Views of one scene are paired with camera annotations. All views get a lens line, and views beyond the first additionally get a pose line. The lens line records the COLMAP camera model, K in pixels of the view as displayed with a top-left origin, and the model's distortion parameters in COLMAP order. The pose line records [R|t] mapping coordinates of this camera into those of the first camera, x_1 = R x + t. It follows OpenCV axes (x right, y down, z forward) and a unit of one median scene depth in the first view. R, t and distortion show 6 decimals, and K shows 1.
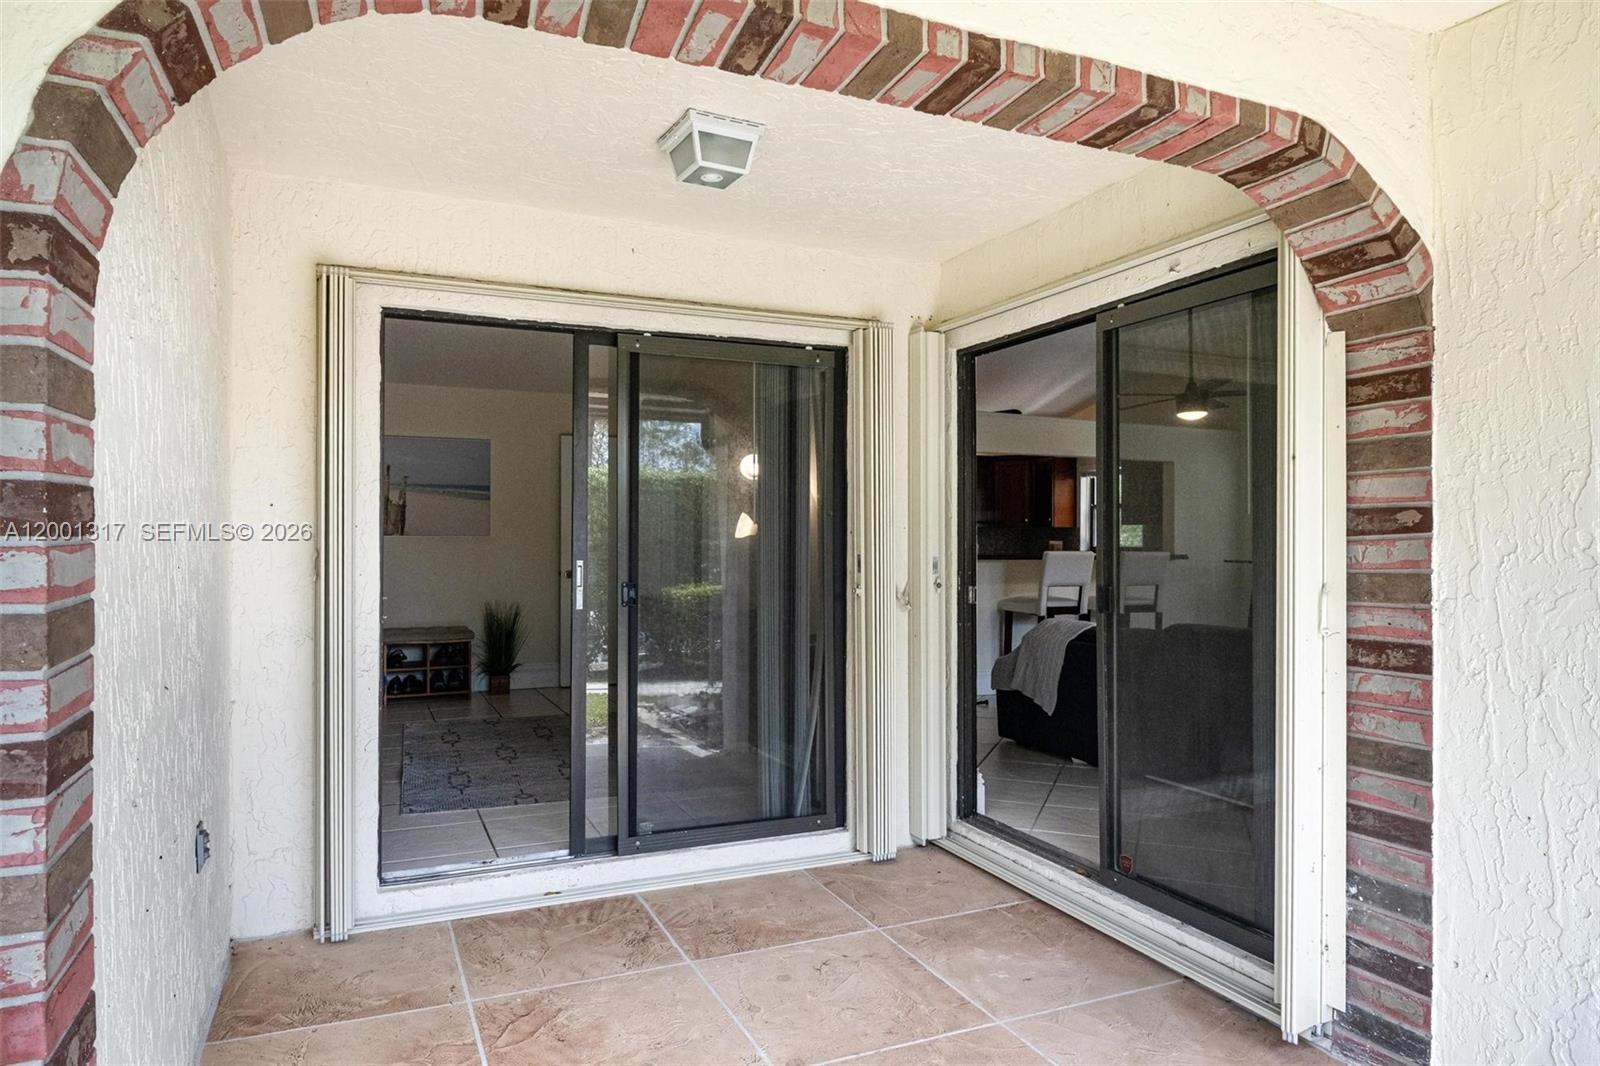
lens RADIAL K [[984.1, 0, 796.6], [0, 984.1, 536.7], [0, 0, 1]] dist [0.044298, 0.000265]
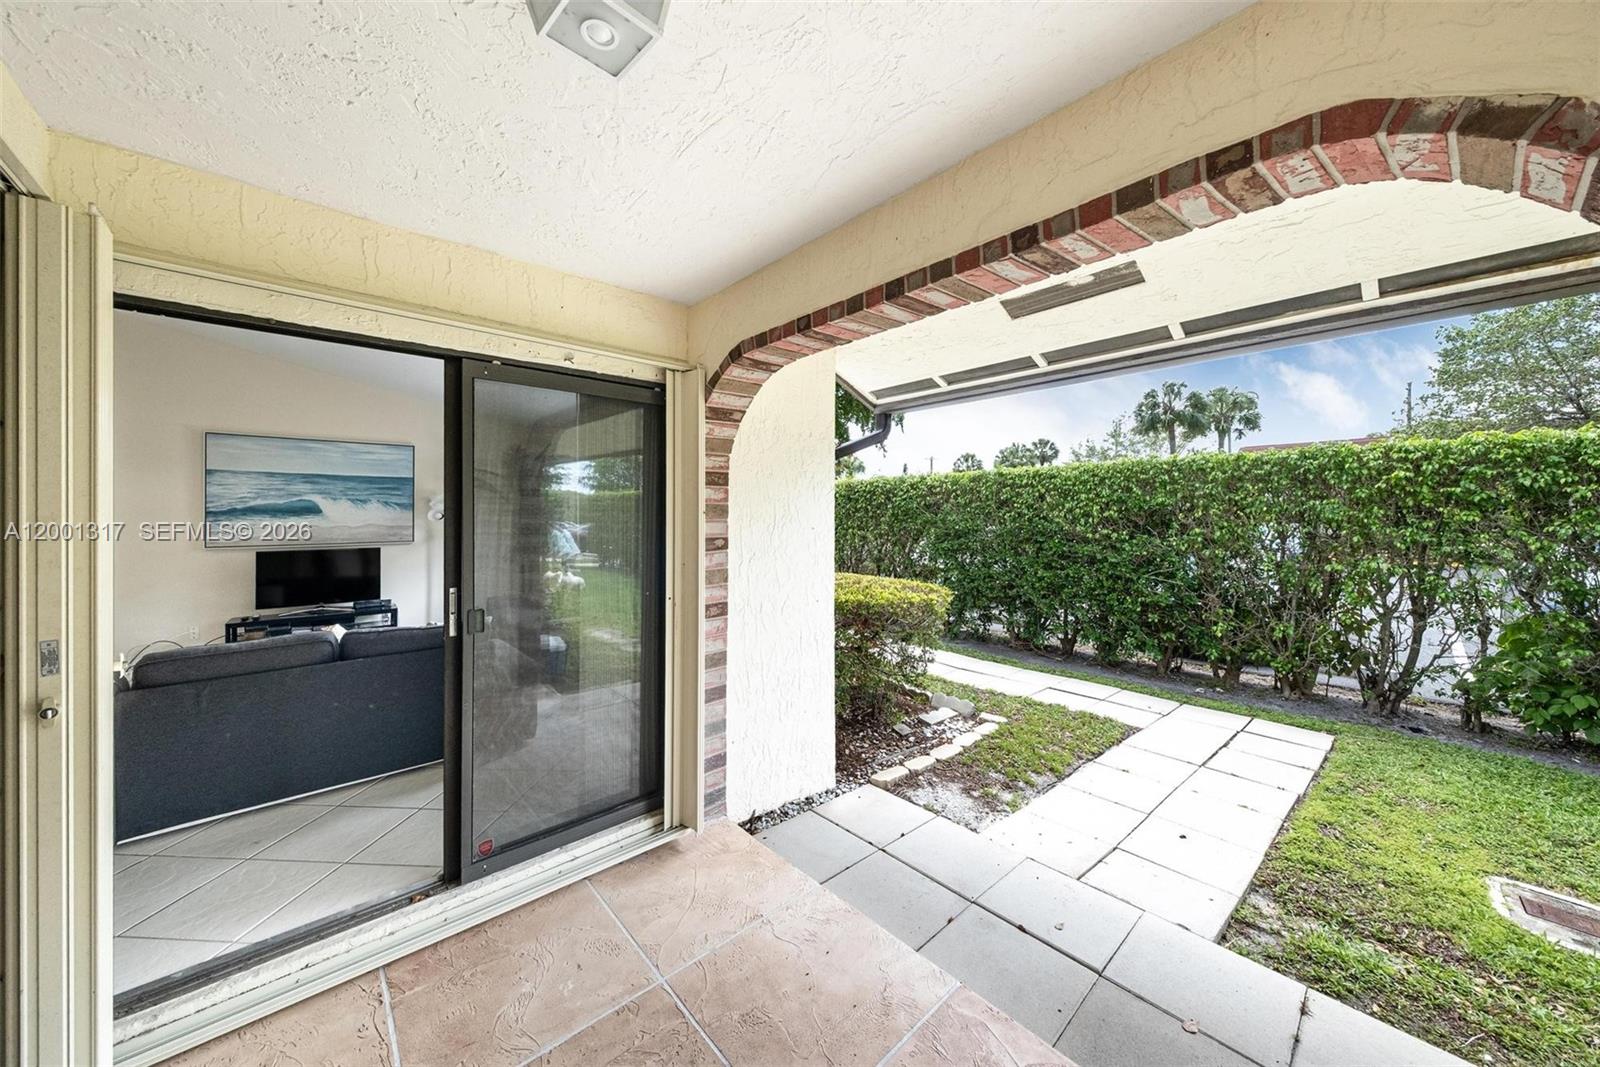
lens RADIAL K [[568.4, 0, 804.7], [0, 568.4, 516.7], [0, 0, 1]] dist [0.008858, -0.000100]
pose [[-0.303168, -0.002128, 0.952935, -0.393203], [0.001646, 0.999995, 0.002757, -0.052342], [-0.952936, 0.002404, -0.303163, 0.815950]]
